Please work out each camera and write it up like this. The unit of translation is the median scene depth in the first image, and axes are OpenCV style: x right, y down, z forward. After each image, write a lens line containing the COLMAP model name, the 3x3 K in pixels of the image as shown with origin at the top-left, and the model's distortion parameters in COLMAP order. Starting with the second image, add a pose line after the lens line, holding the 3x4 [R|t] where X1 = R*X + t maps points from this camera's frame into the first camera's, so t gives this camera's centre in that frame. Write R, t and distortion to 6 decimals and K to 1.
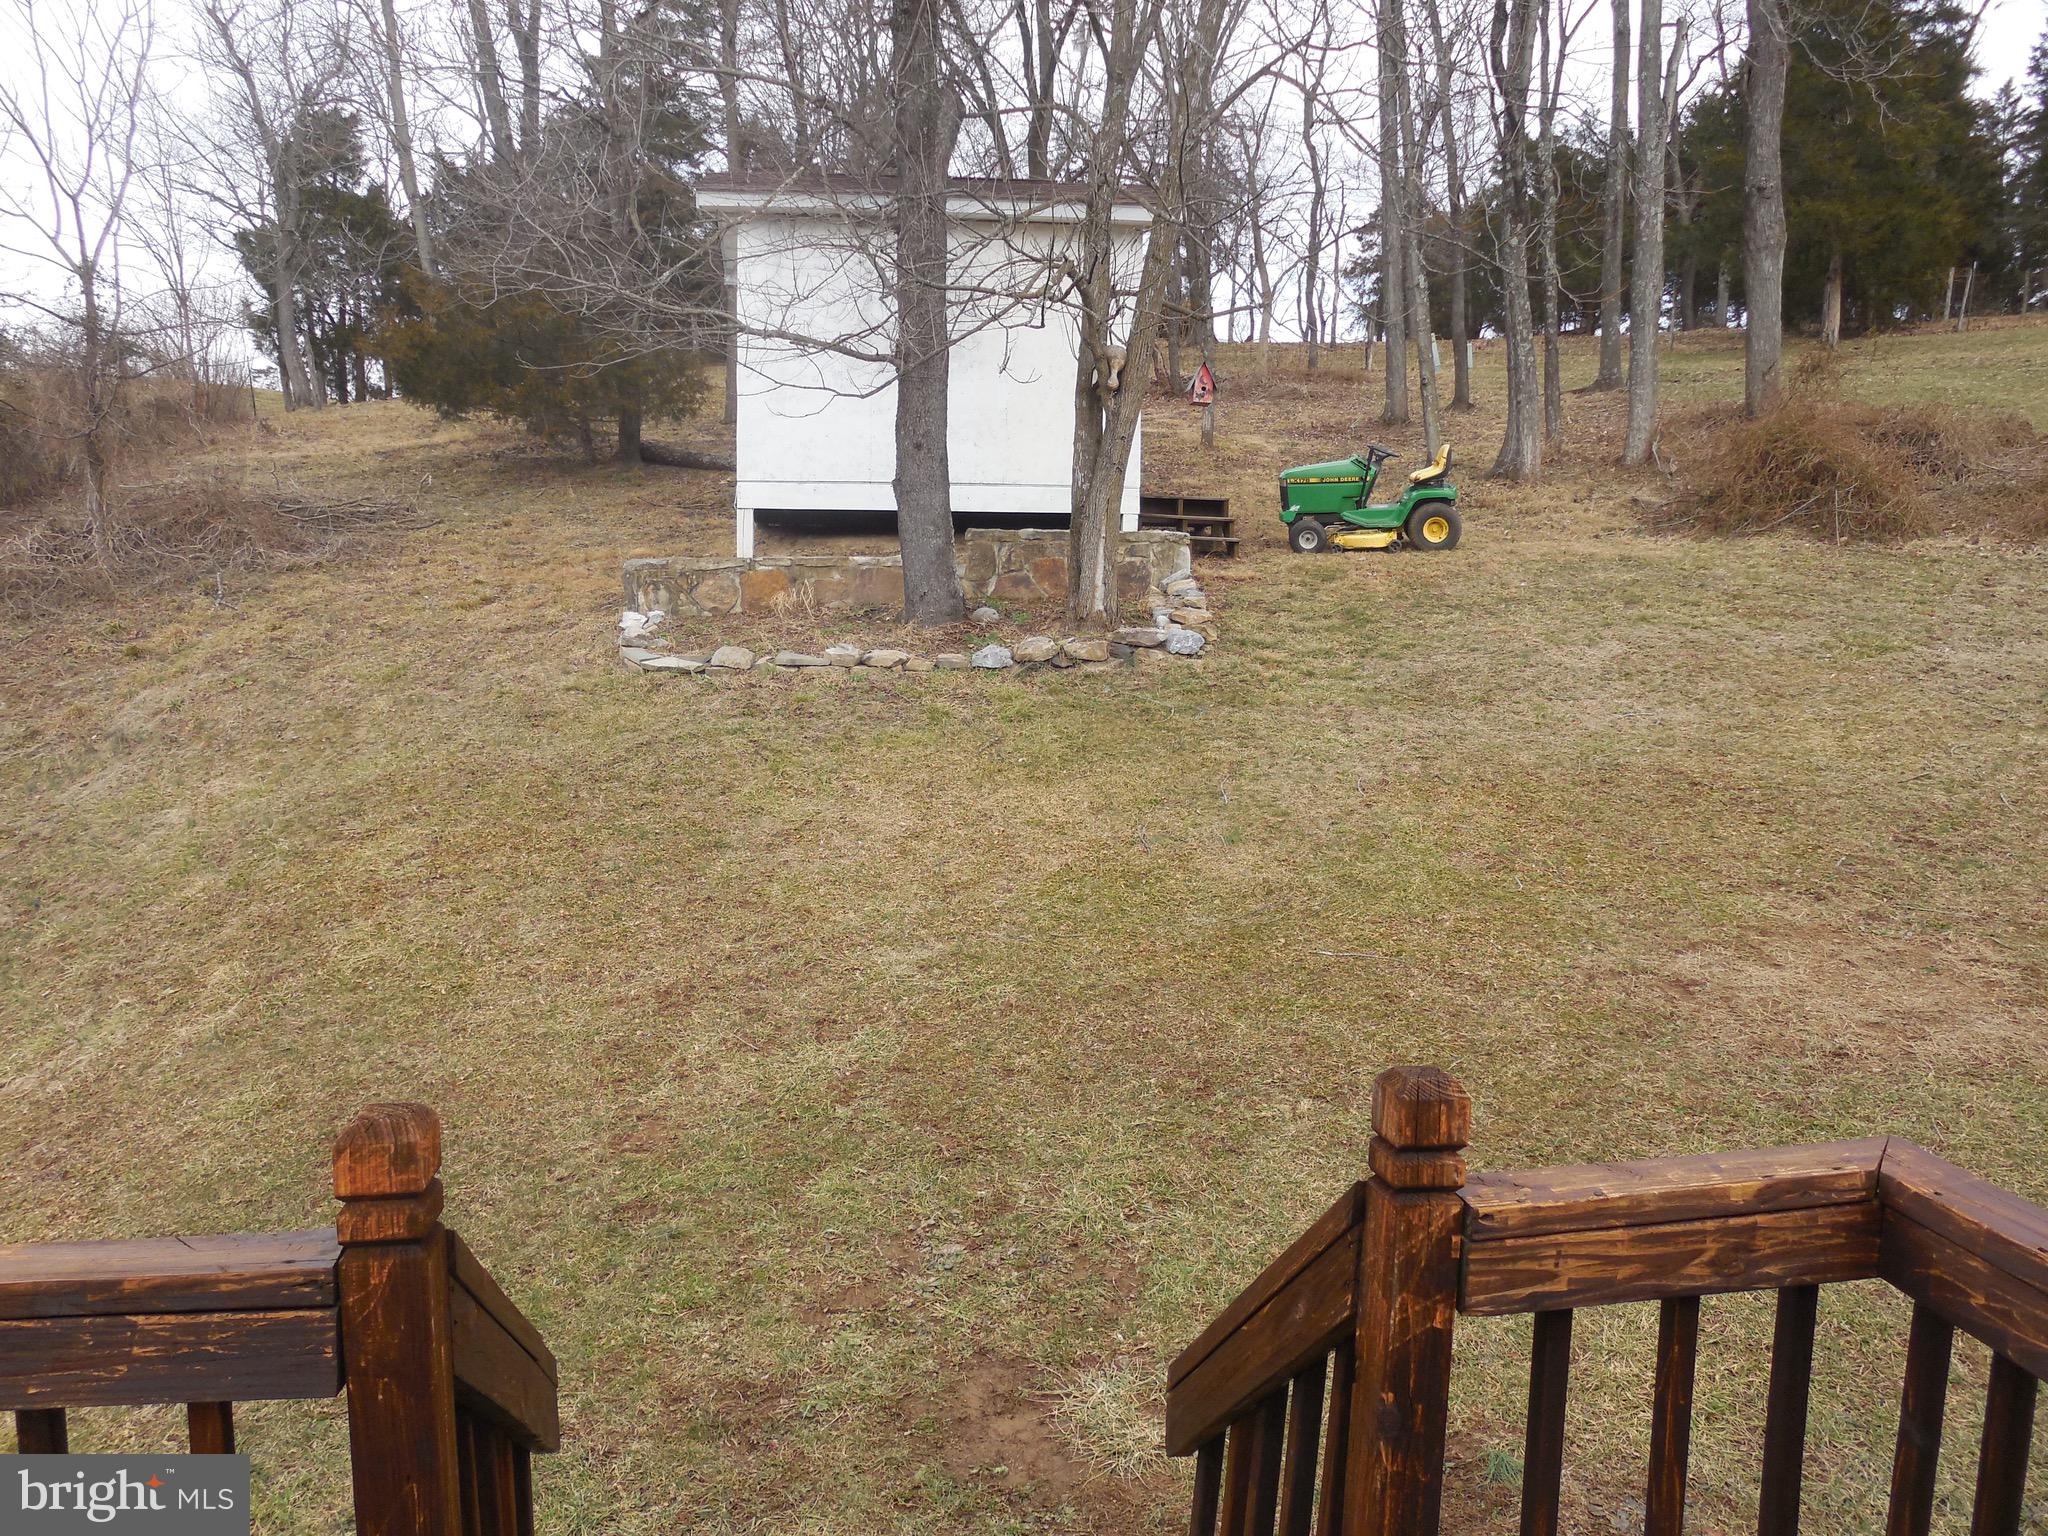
lens RADIAL K [[1566.8, 0, 1024.0], [0, 1566.8, 768.0], [0, 0, 1]] dist [-0.037501, 0.003062]
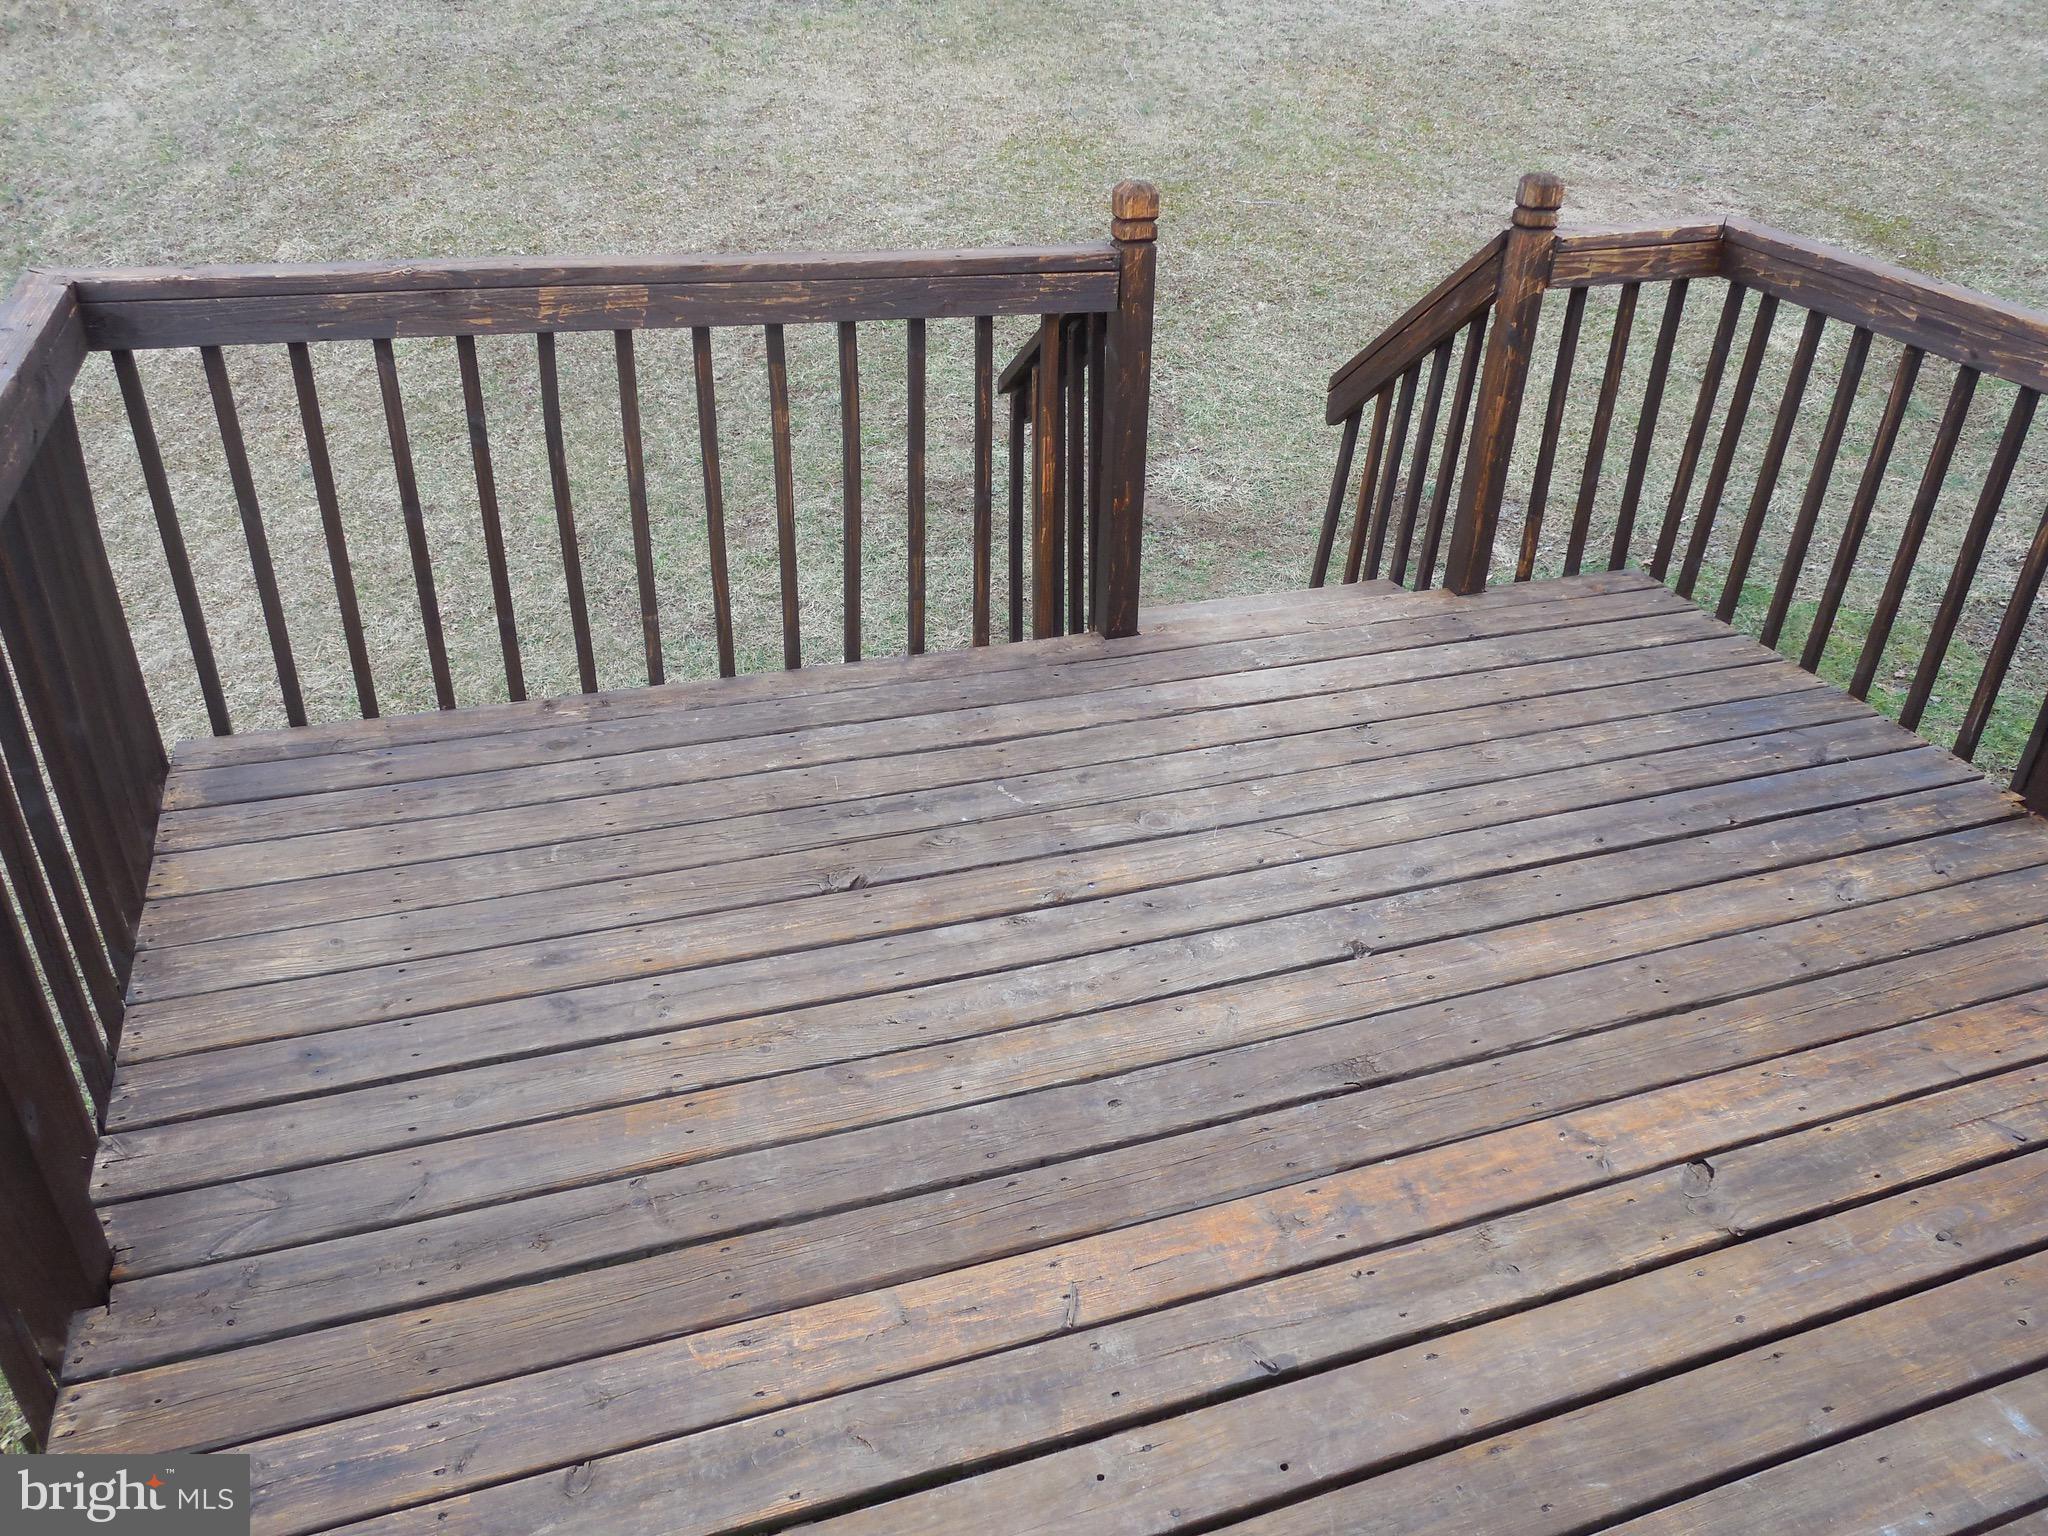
lens RADIAL K [[1596.6, 0, 1000.6], [0, 1596.6, 772.5], [0, 0, 1]] dist [-0.088185, 0.072448]
pose [[0.986414, -0.070467, 0.148399, -0.214400], [0.003256, 0.911541, 0.411197, 0.013029], [-0.164247, -0.405127, 0.899386, -0.290075]]
